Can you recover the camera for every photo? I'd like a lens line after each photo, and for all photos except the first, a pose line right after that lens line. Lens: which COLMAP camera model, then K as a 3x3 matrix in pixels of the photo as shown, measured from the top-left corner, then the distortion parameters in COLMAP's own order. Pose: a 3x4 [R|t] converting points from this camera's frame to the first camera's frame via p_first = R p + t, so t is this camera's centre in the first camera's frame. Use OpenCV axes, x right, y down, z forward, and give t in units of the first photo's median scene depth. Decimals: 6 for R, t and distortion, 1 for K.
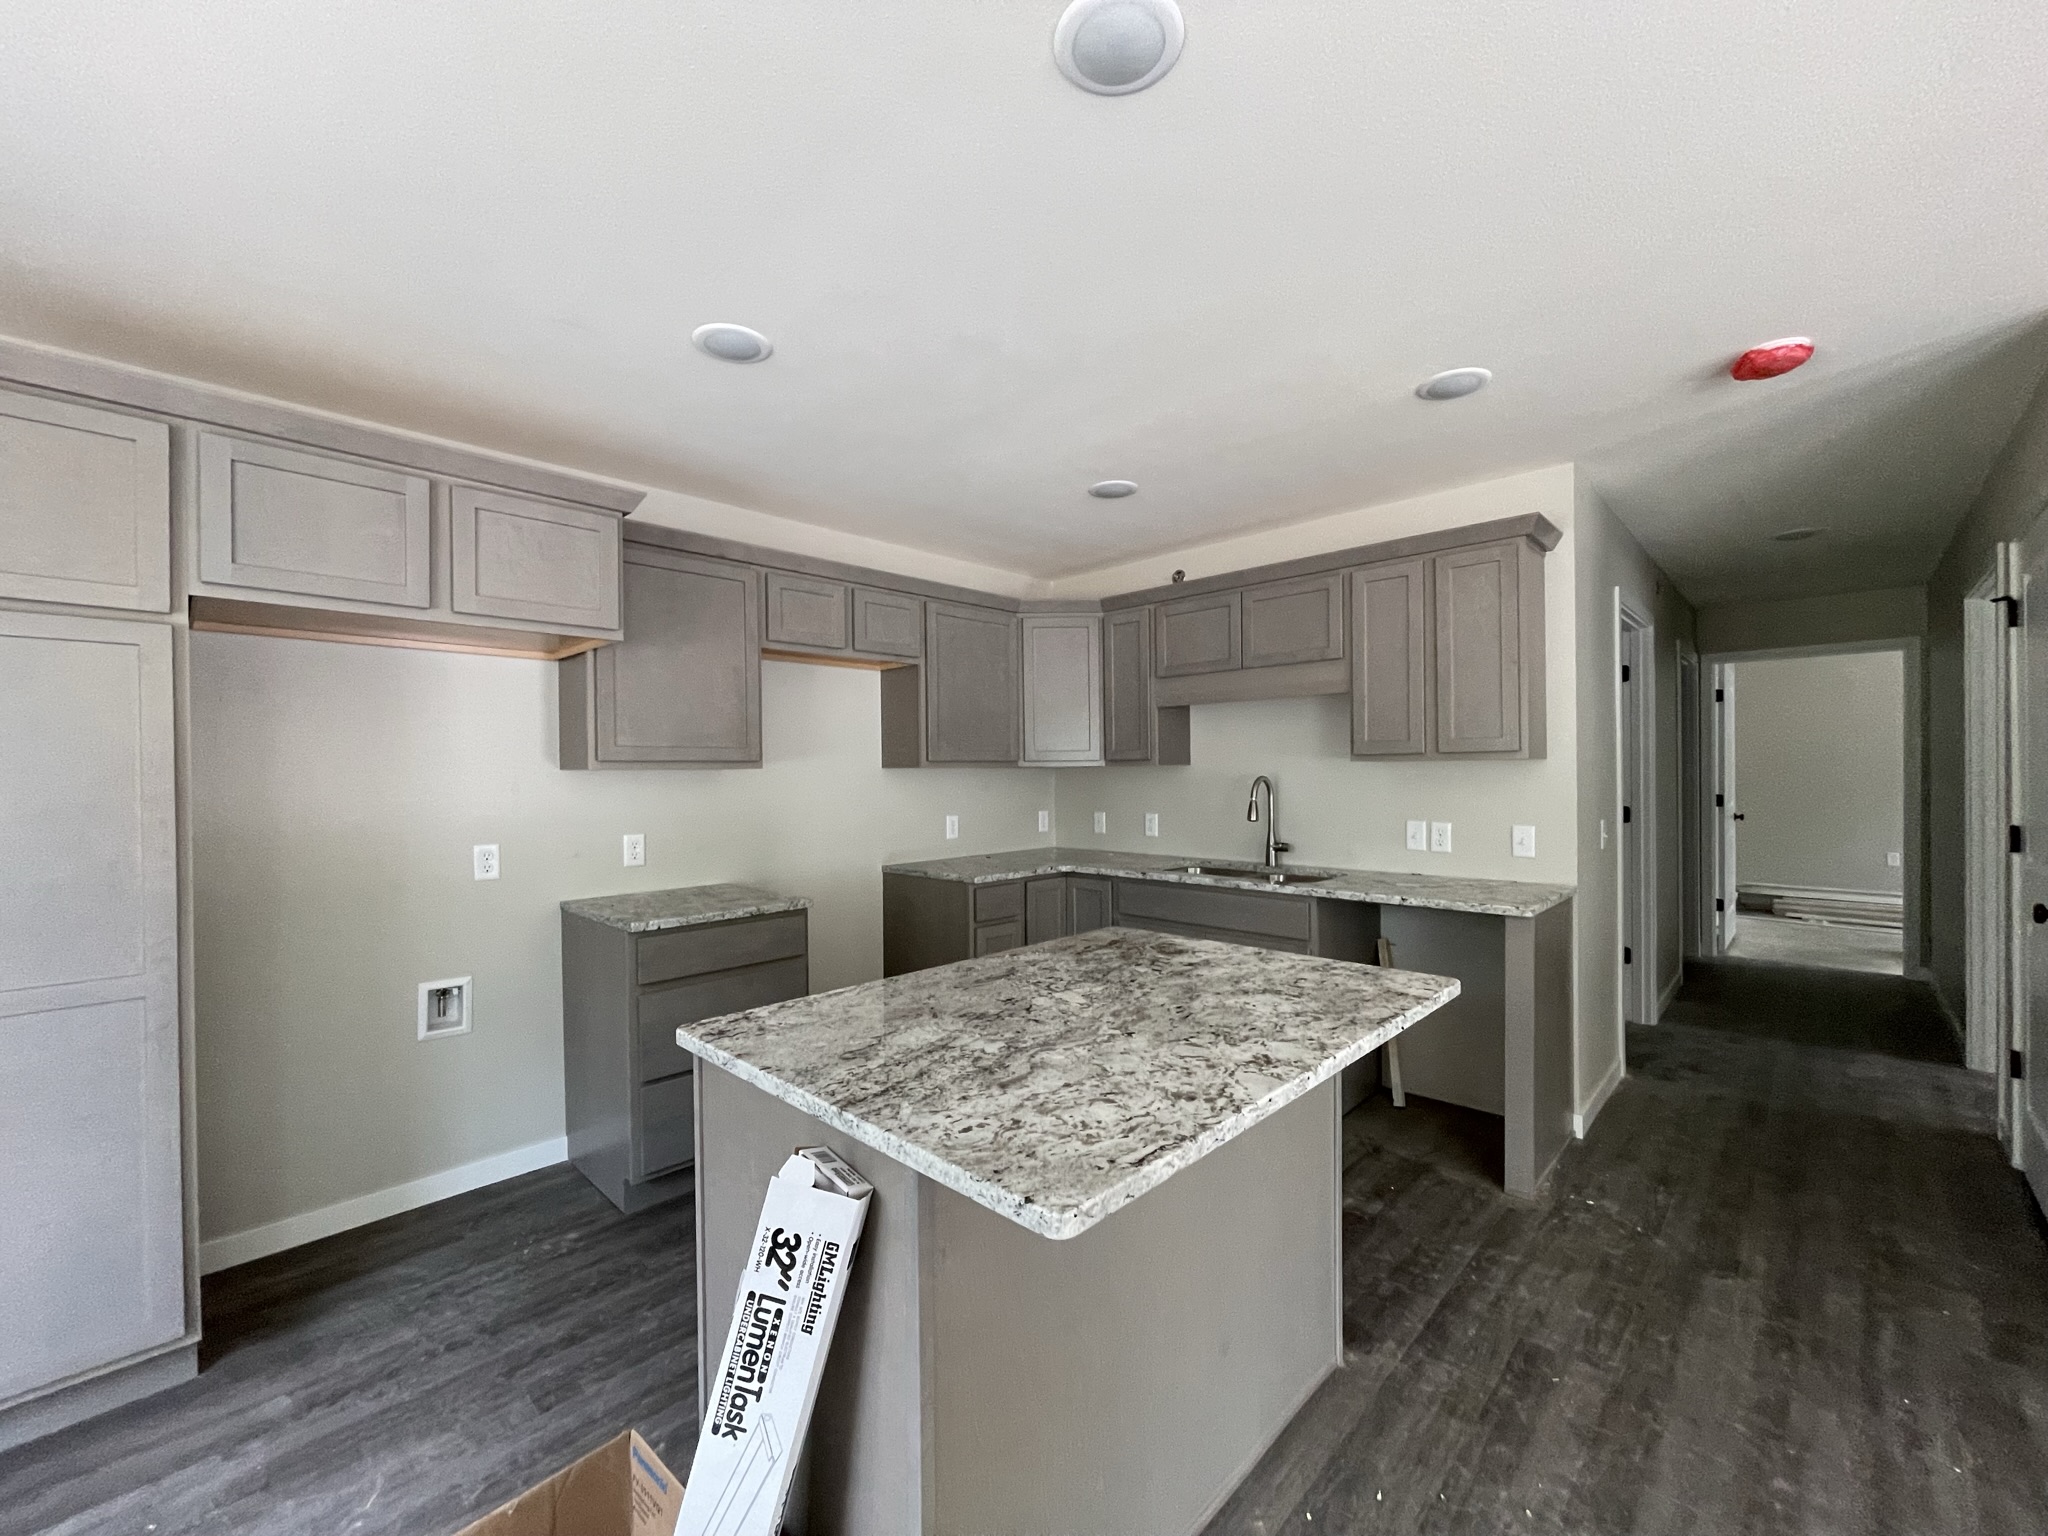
lens RADIAL K [[818.9, 0, 1025.7], [0, 818.9, 779.7], [0, 0, 1]] dist [0.007377, 0.000224]
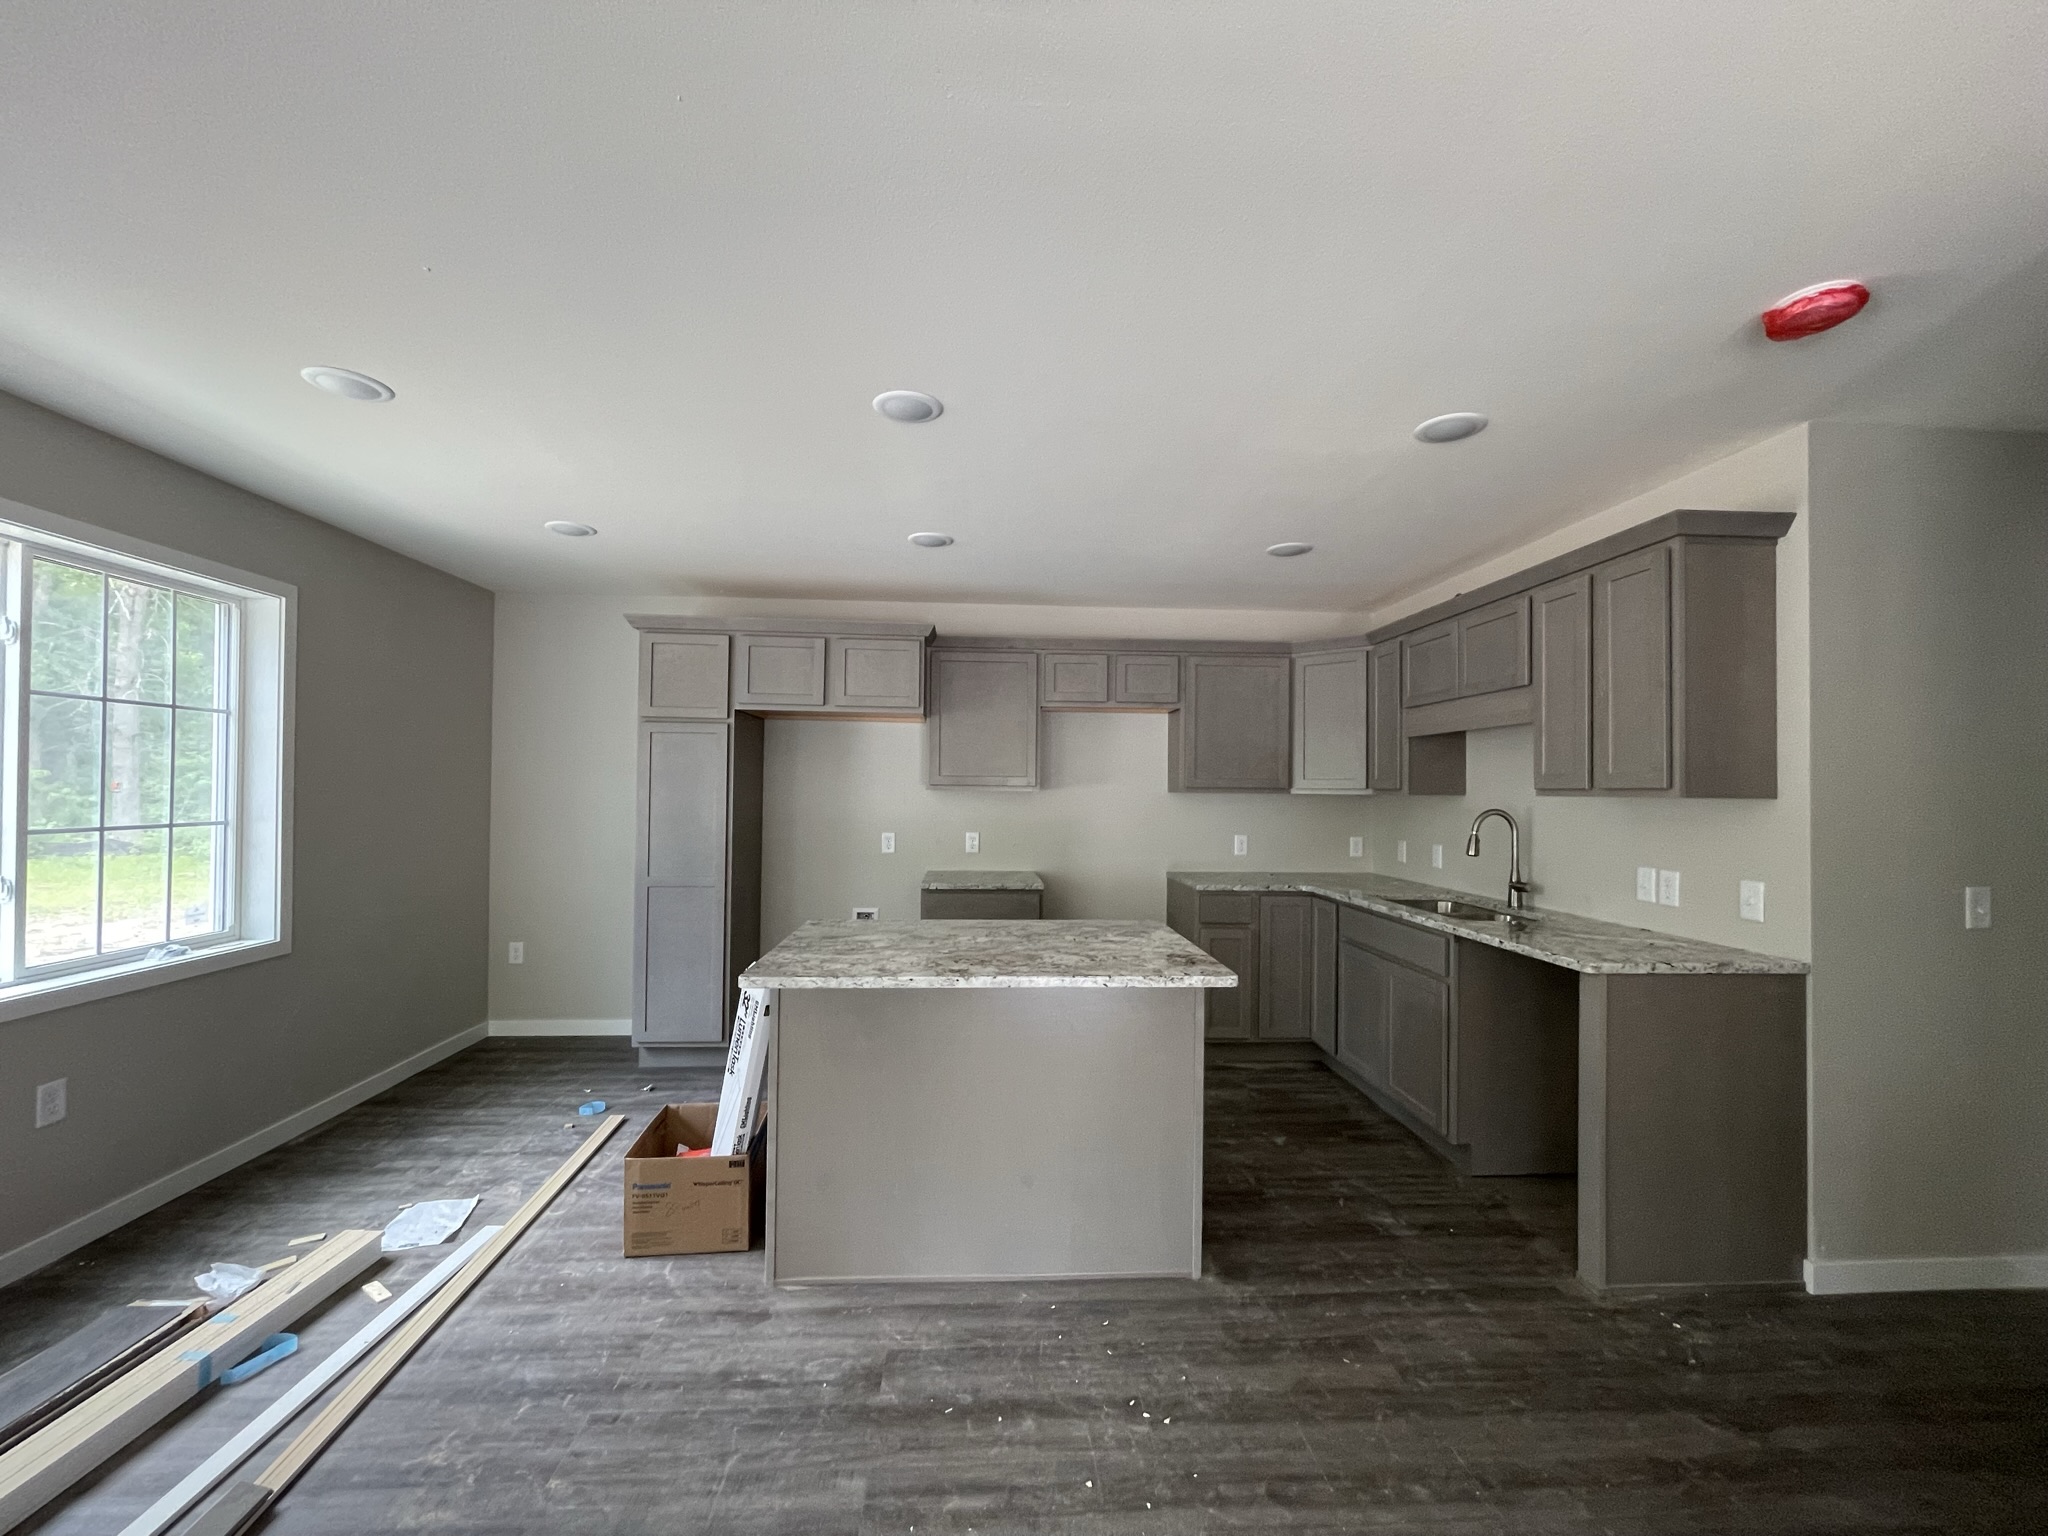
lens RADIAL K [[818.9, 0, 1025.7], [0, 818.9, 779.7], [0, 0, 1]] dist [0.007377, 0.000224]
pose [[0.745935, 0.010252, -0.665940, 0.572143], [-0.025641, 0.999582, -0.013333, -0.013285], [0.665525, 0.027021, 0.745887, -0.070054]]
